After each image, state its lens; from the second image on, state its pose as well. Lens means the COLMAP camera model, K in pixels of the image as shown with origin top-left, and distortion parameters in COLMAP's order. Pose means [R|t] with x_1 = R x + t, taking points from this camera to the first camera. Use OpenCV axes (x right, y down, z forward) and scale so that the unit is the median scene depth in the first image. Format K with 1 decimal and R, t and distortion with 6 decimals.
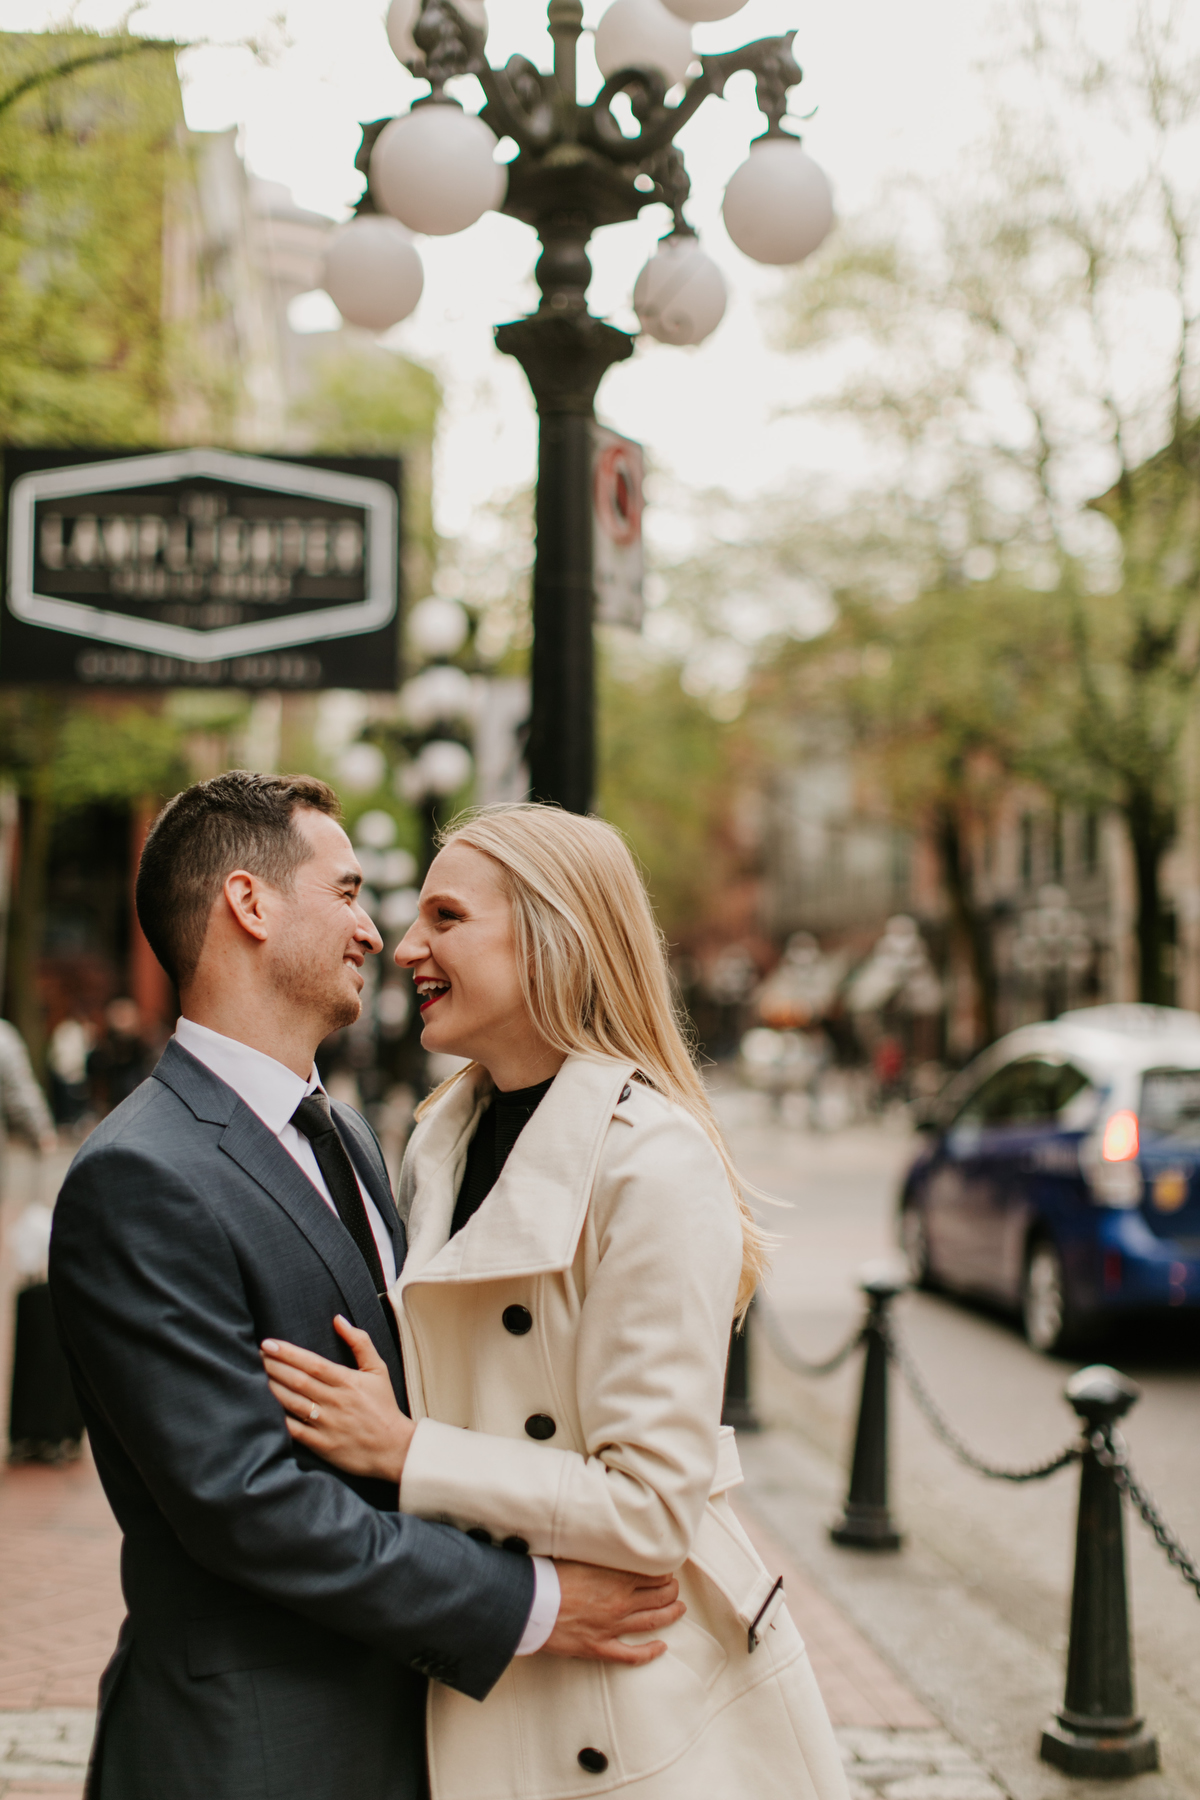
lens RADIAL K [[2734.9, 0, 541.7], [0, 2734.9, 907.5], [0, 0, 1]] dist [0.087734, -0.181054]
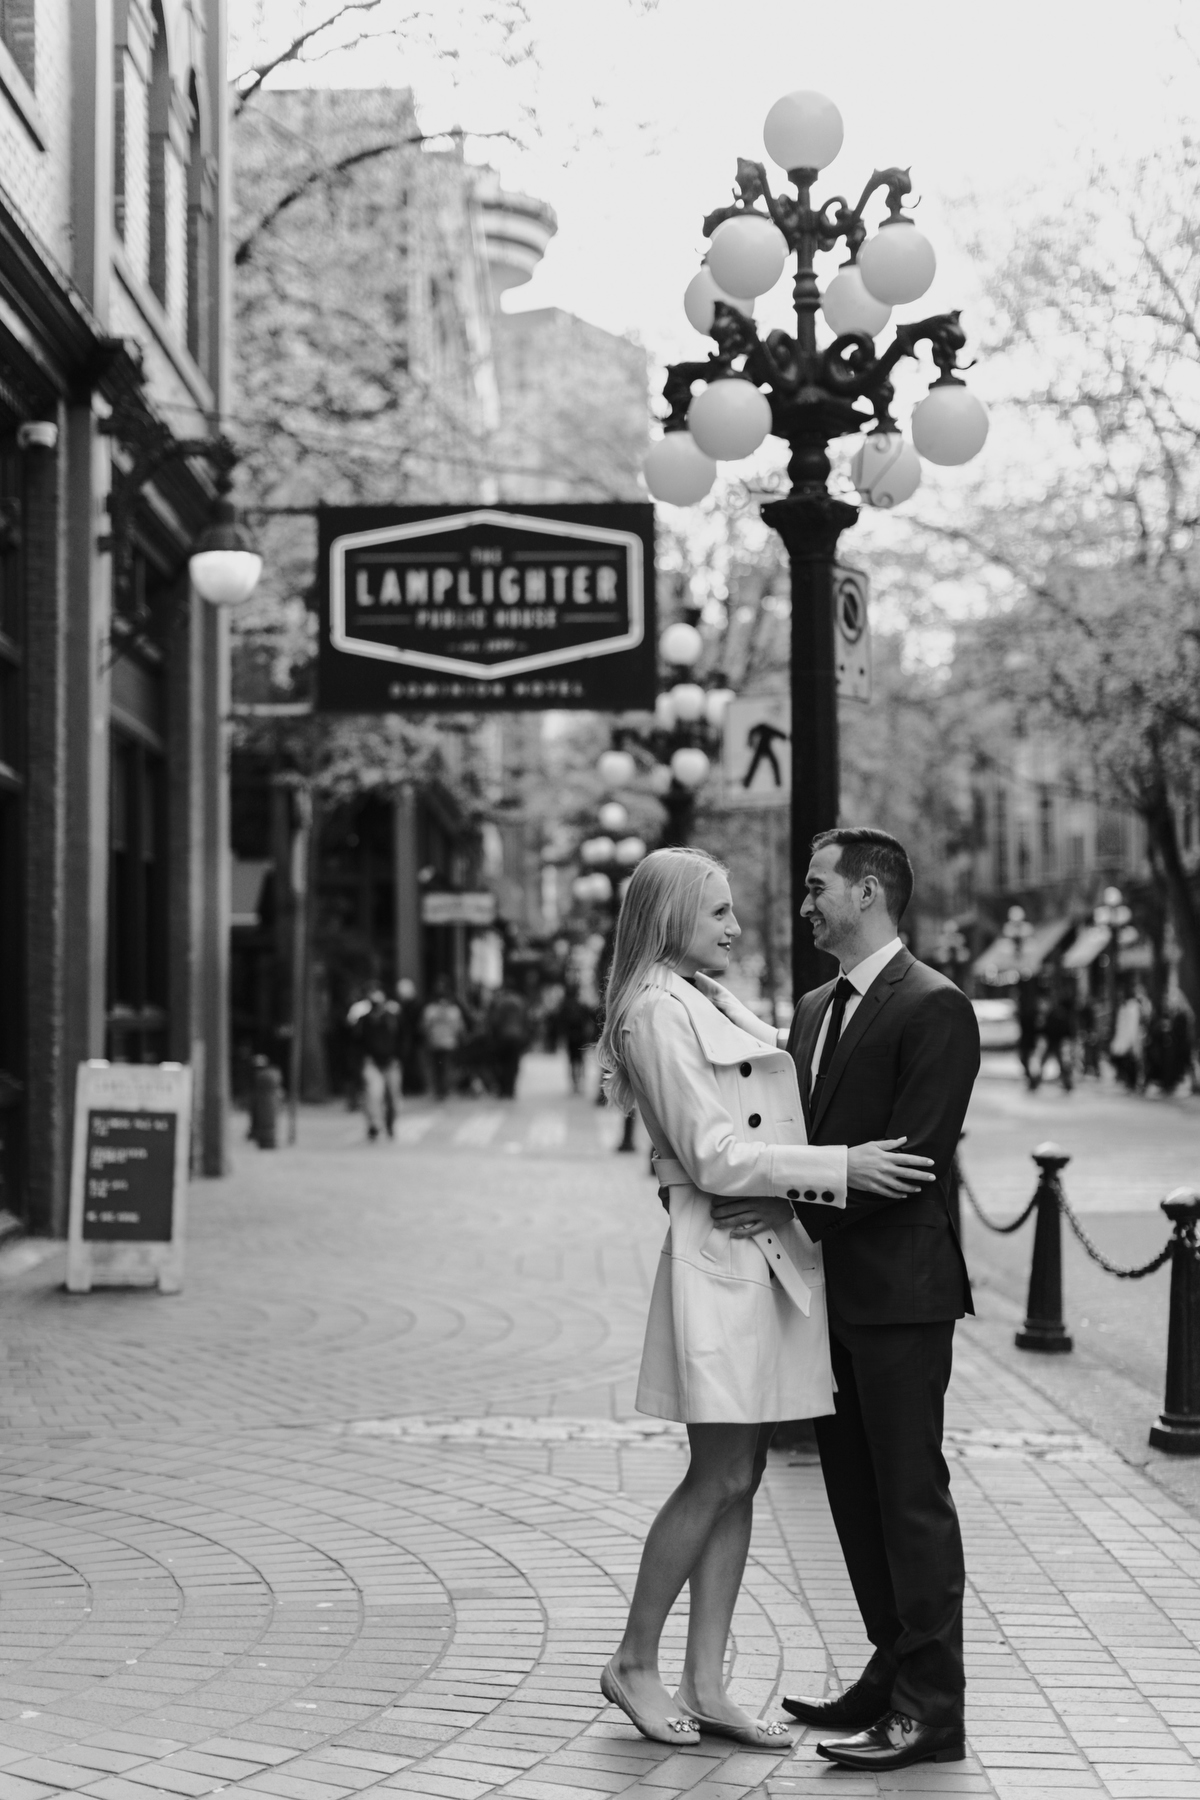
lens RADIAL K [[2734.9, 0, 541.7], [0, 2734.9, 907.5], [0, 0, 1]] dist [0.087734, -0.181054]
pose [[0.996738, -0.021474, -0.077801, -0.018763], [0.022194, 0.999718, 0.008404, -0.003648], [0.077599, -0.010103, 0.996933, -0.361344]]
